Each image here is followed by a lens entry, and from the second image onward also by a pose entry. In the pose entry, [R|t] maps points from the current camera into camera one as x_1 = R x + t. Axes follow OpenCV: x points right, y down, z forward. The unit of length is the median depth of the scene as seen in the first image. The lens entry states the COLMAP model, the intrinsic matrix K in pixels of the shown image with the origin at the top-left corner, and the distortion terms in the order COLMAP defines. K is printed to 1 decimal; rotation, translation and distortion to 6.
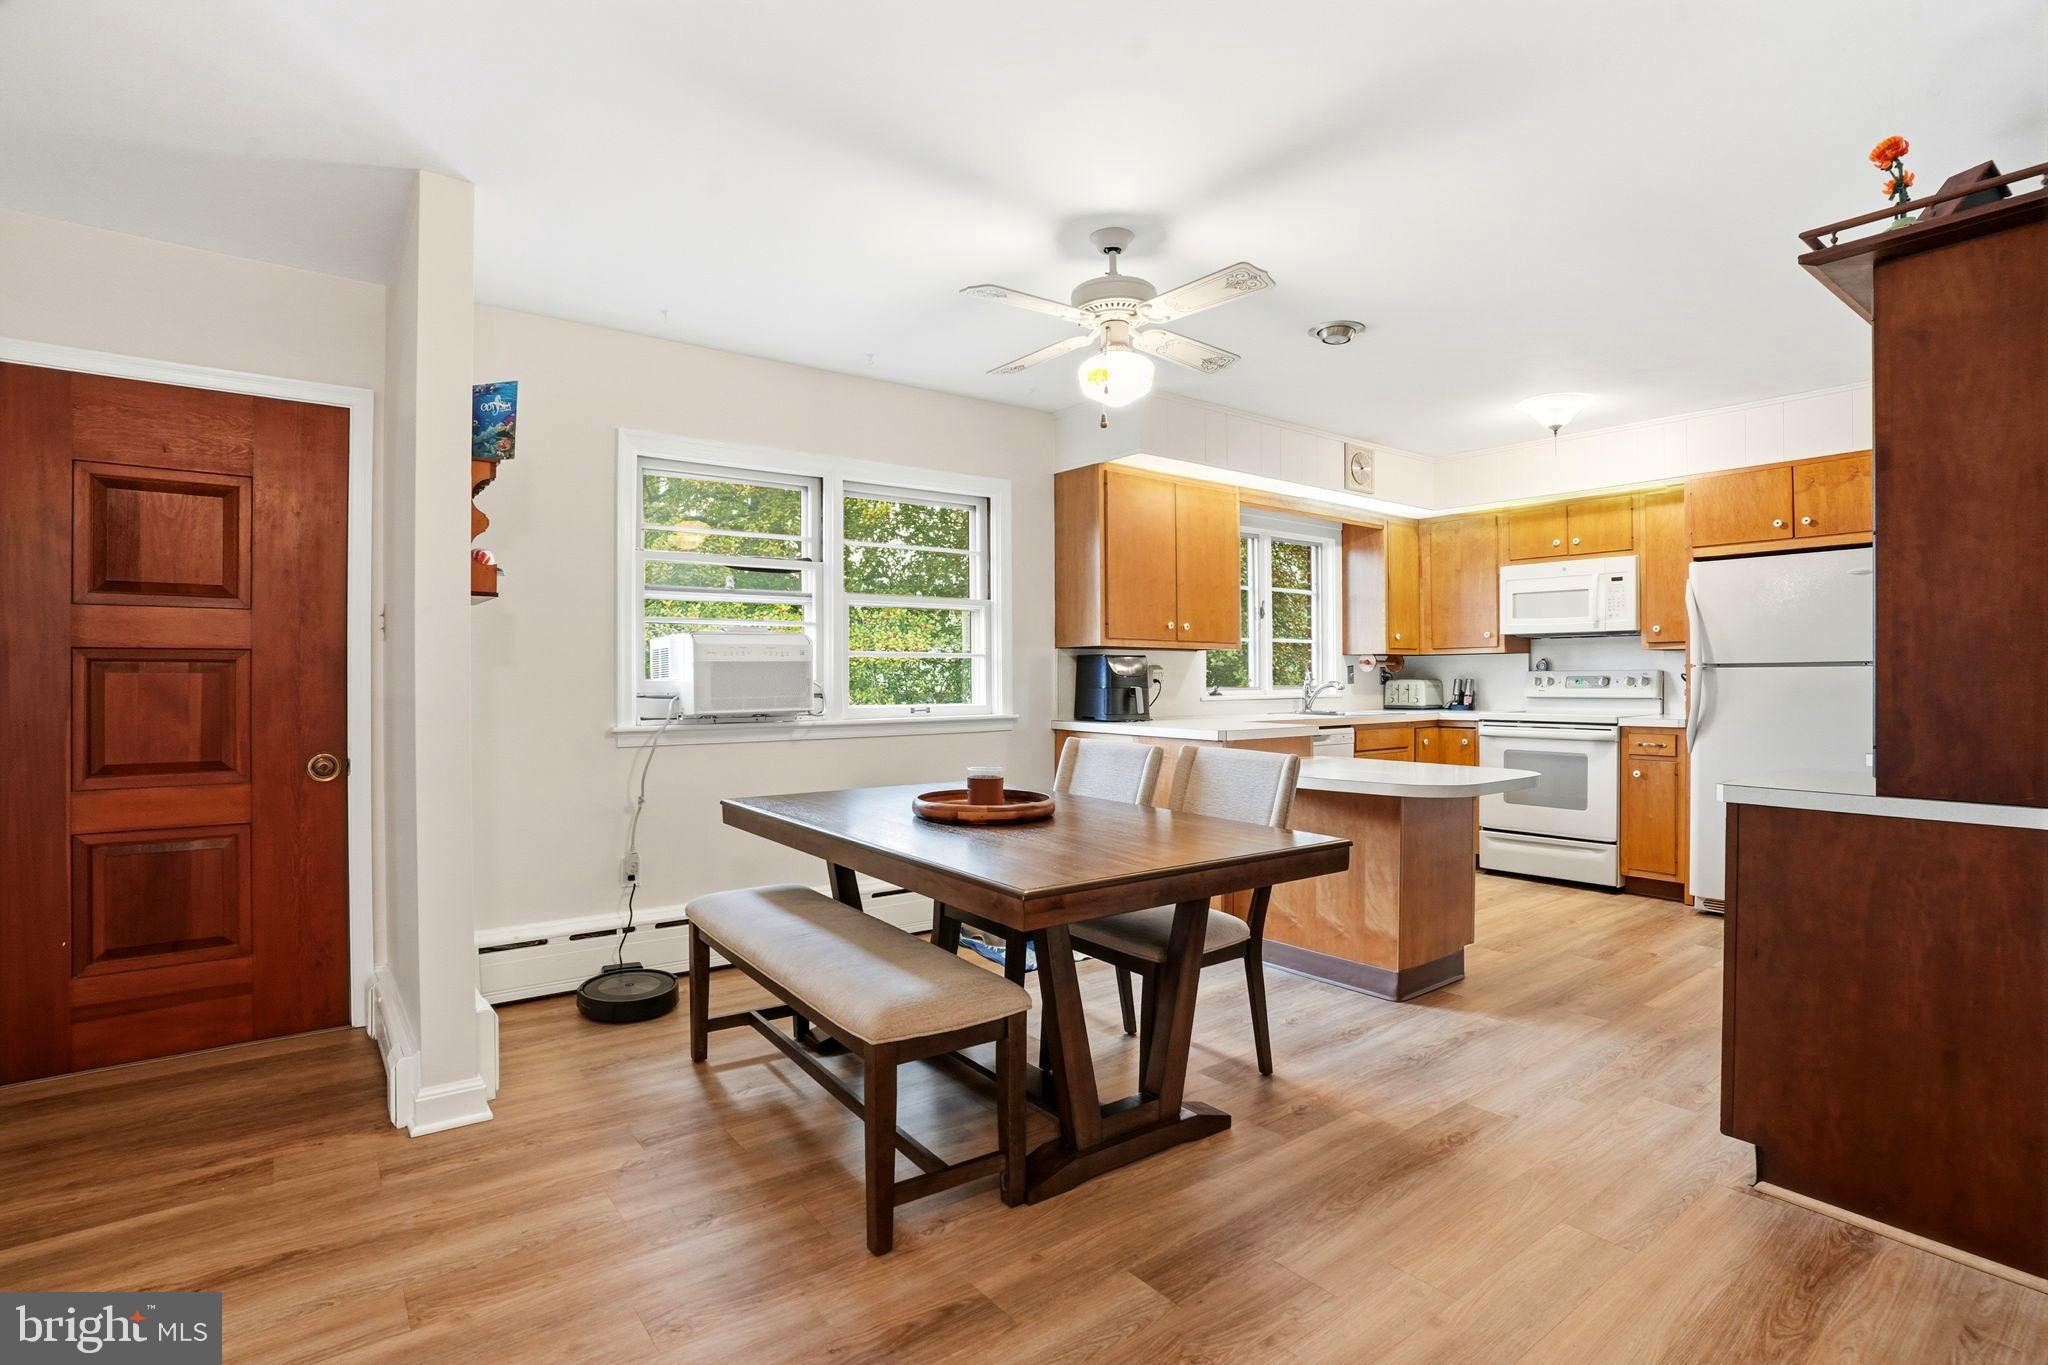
lens RADIAL K [[999.2, 0, 1024.0], [0, 999.2, 682.5], [0, 0, 1]] dist [-0.047758, 0.024404]
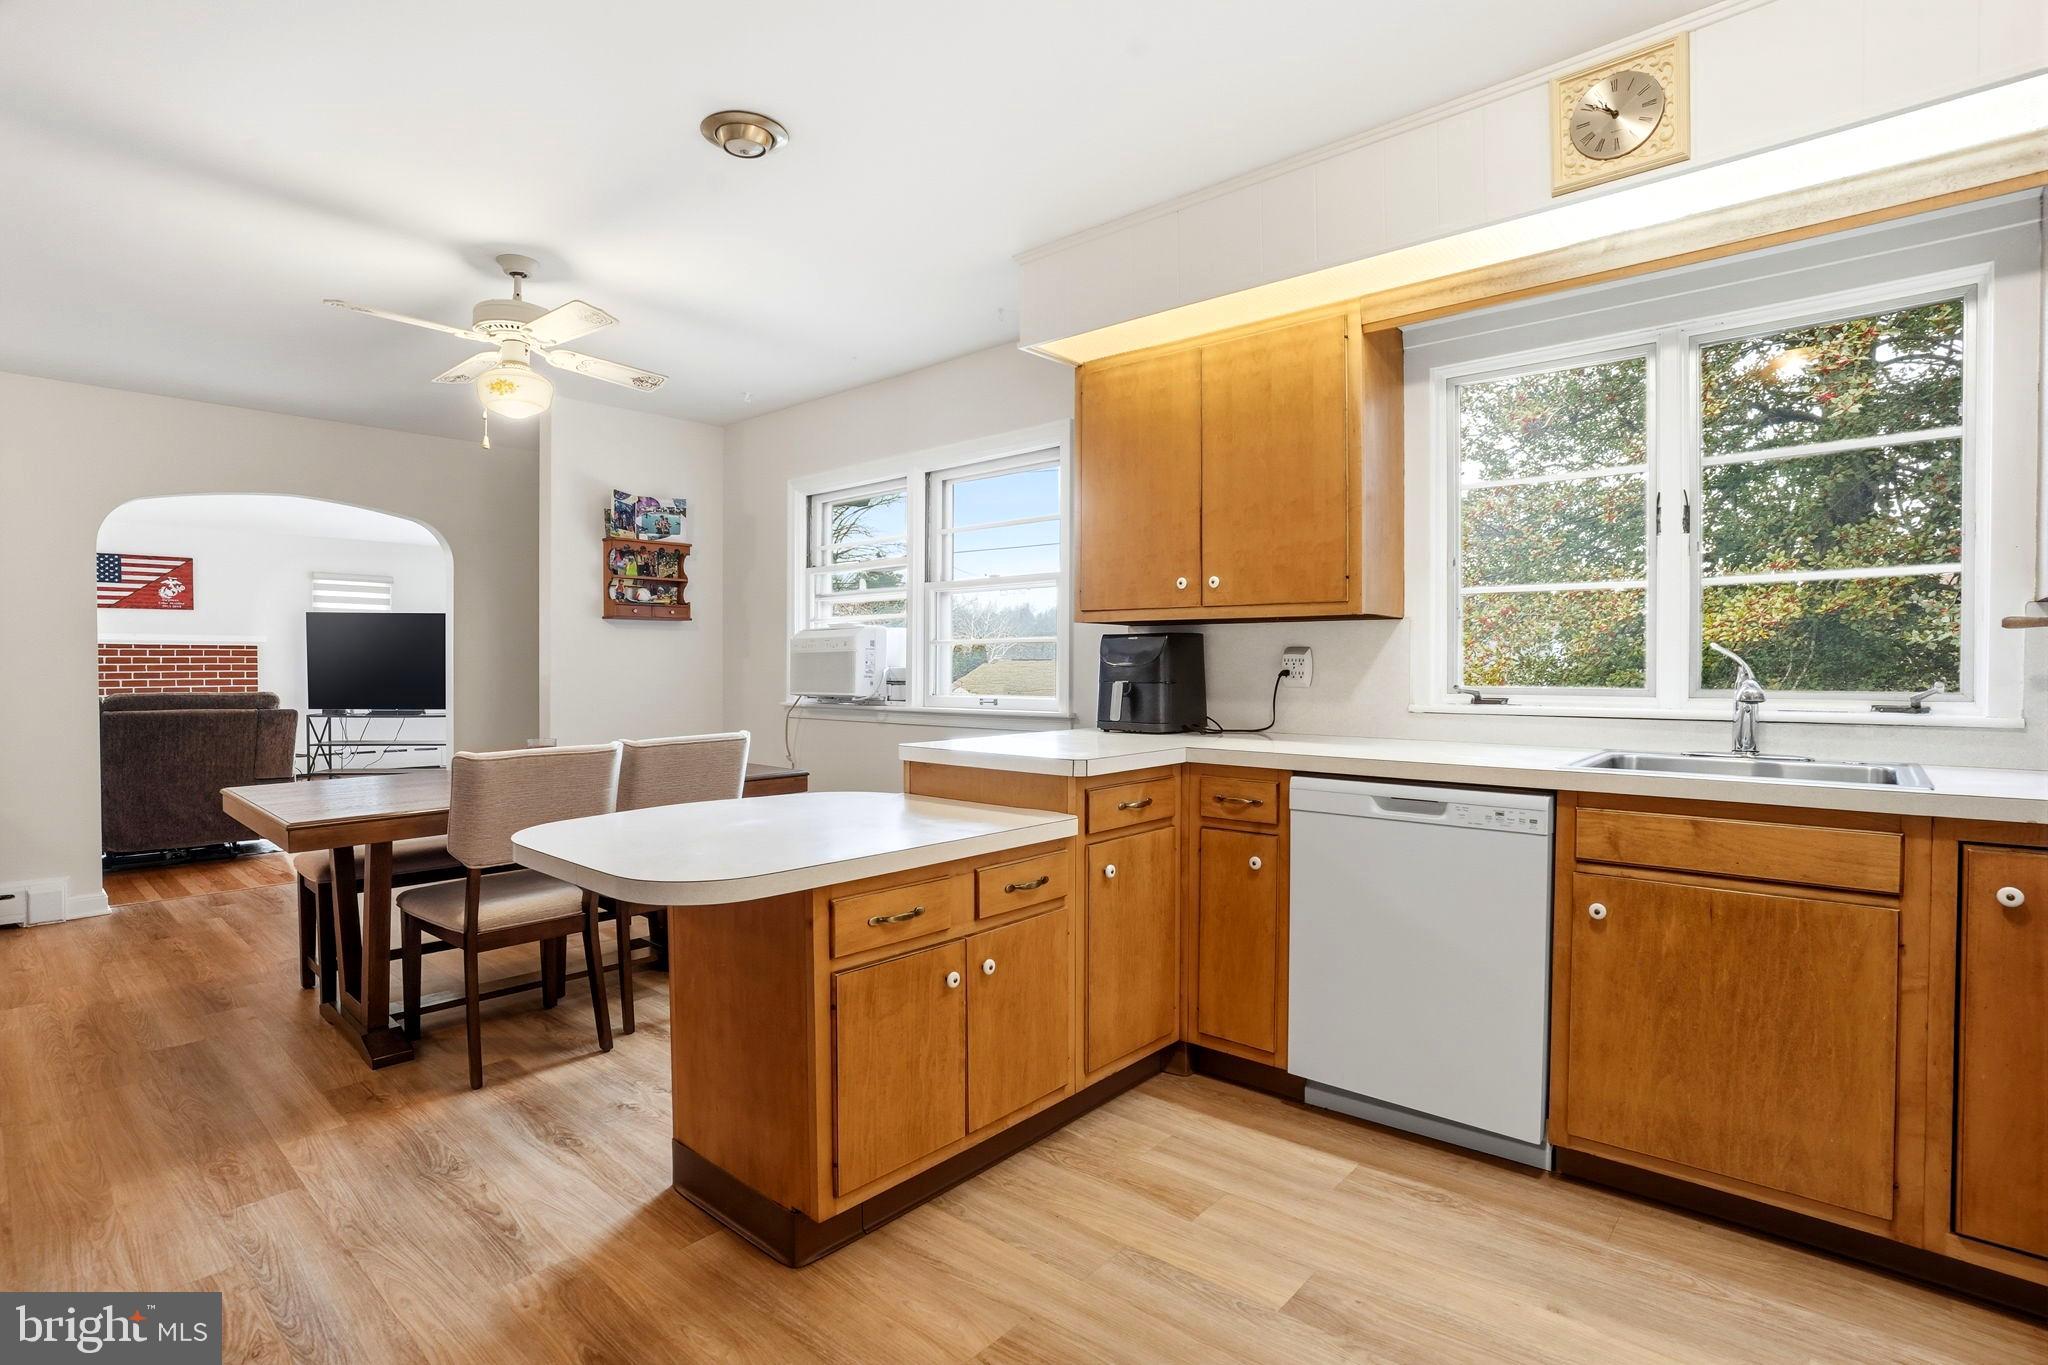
lens RADIAL K [[999.2, 0, 1024.0], [0, 999.2, 682.5], [0, 0, 1]] dist [-0.047758, 0.024404]
pose [[0.169678, 0.014923, -0.985387, 1.217848], [-0.006179, 0.999882, 0.014078, -0.004519], [0.985480, 0.003700, 0.169750, 1.322482]]
